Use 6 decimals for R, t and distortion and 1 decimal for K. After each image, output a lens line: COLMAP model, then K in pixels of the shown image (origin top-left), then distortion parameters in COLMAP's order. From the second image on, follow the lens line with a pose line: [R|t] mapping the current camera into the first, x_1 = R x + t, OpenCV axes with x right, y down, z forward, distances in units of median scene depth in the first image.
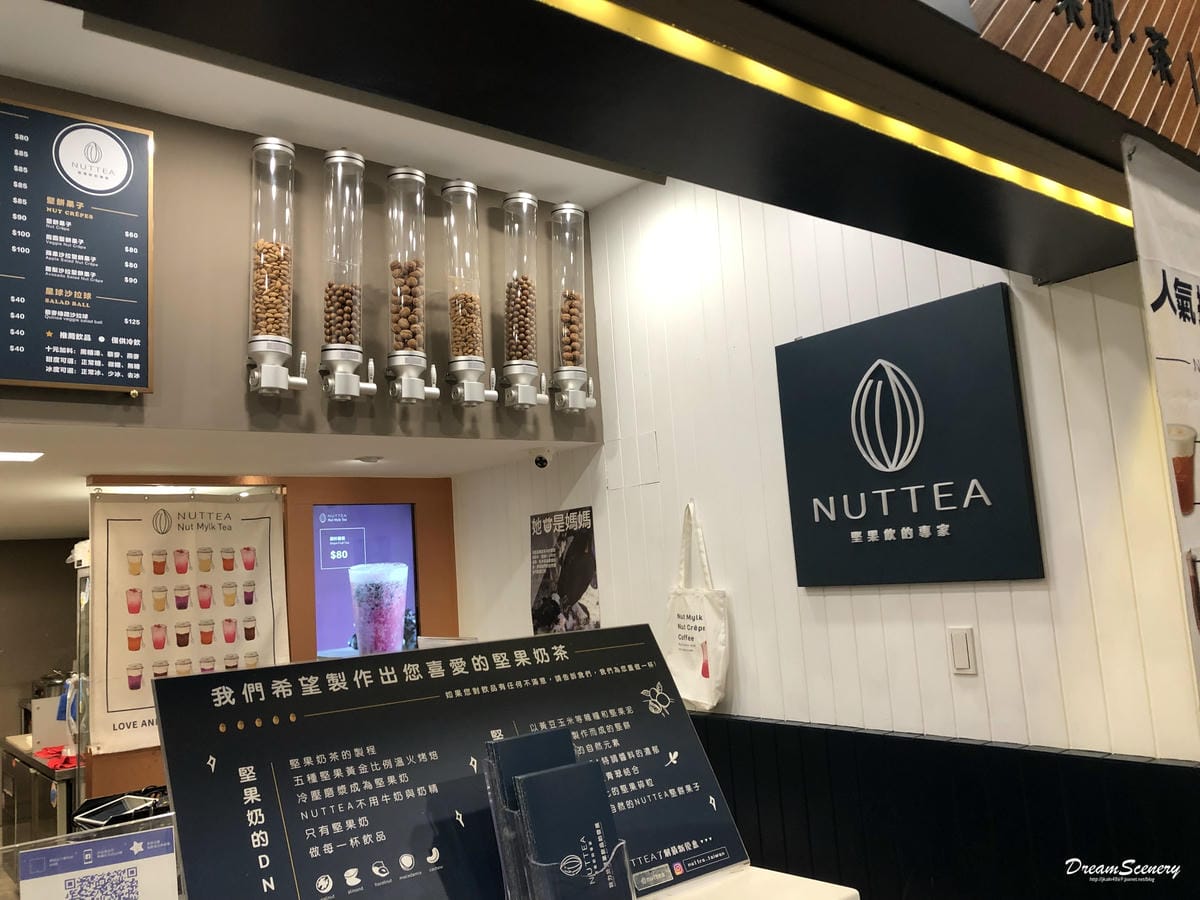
lens RADIAL K [[980.2, 0, 601.8], [0, 980.2, 451.3], [0, 0, 1]] dist [0.041816, -0.036784]
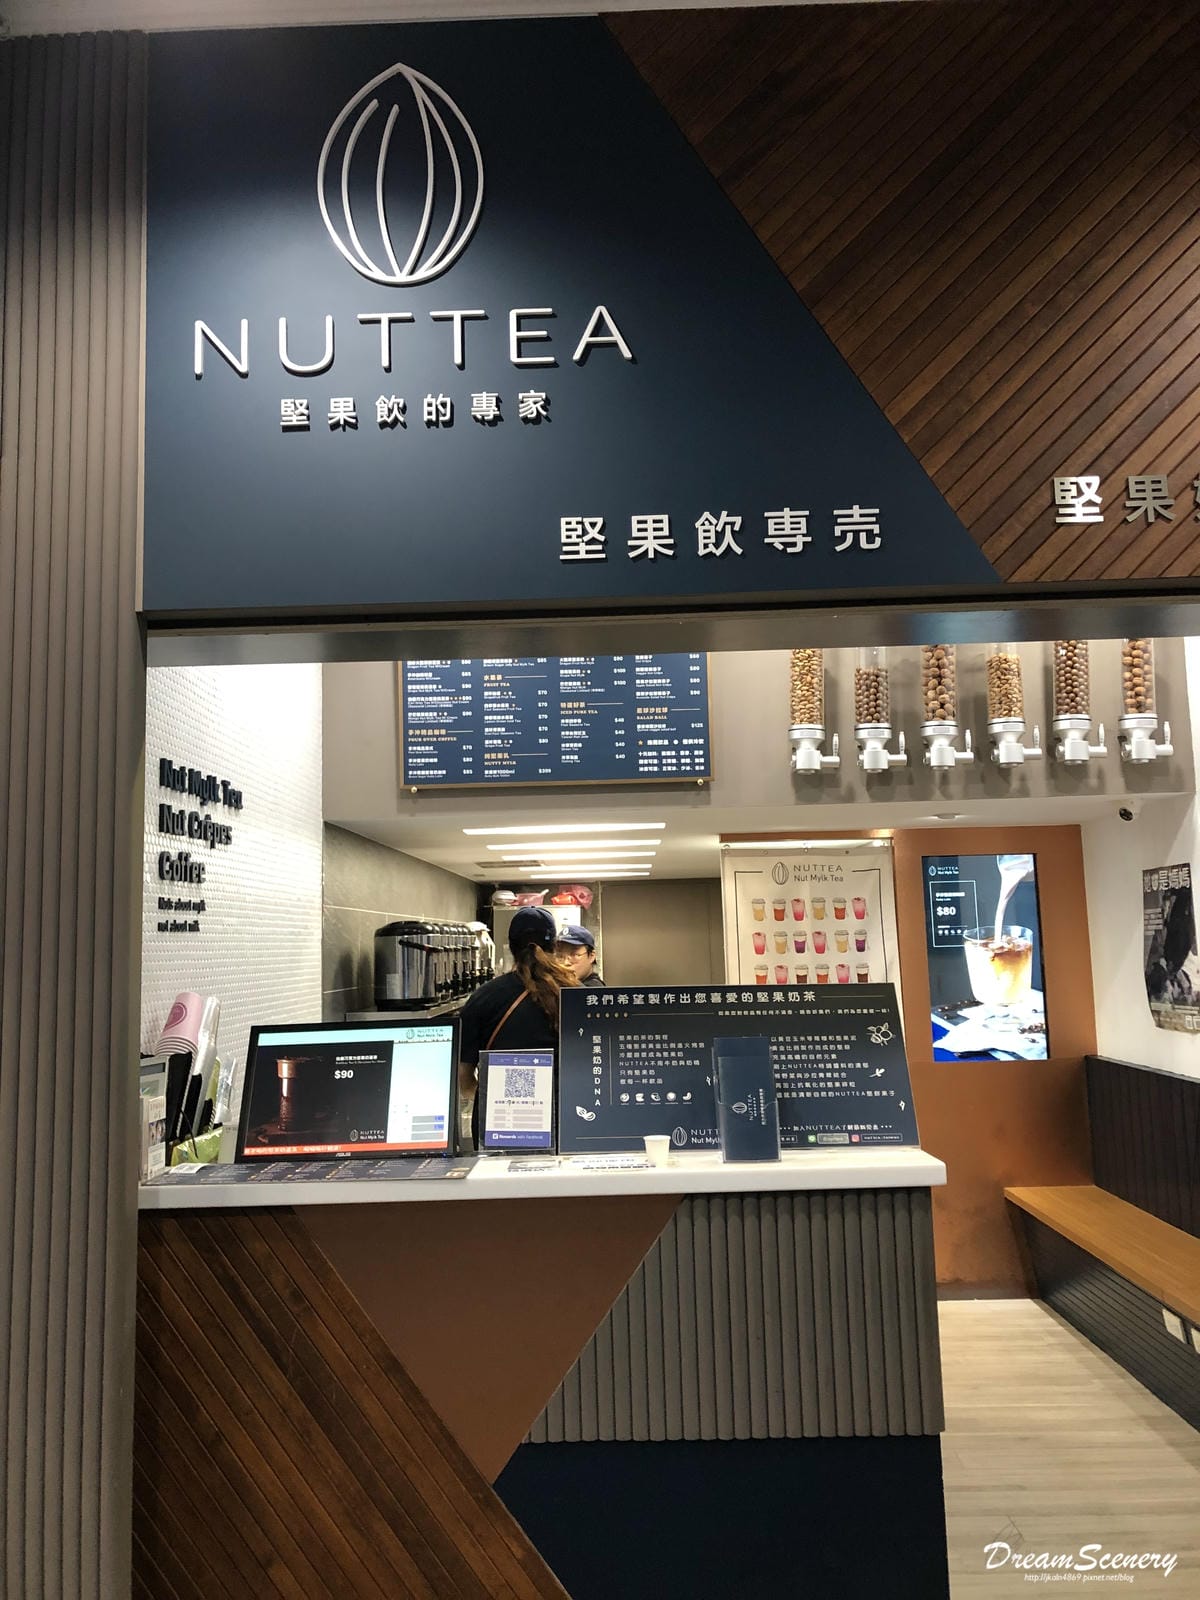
lens RADIAL K [[1306.9, 0, 604.1], [0, 1306.9, 797.3], [0, 0, 1]] dist [0.041816, -0.036784]
pose [[0.765749, -0.026162, -0.642607, 0.500599], [0.051010, 0.998495, 0.020133, -0.077401], [0.641113, -0.048196, 0.765931, -0.361258]]
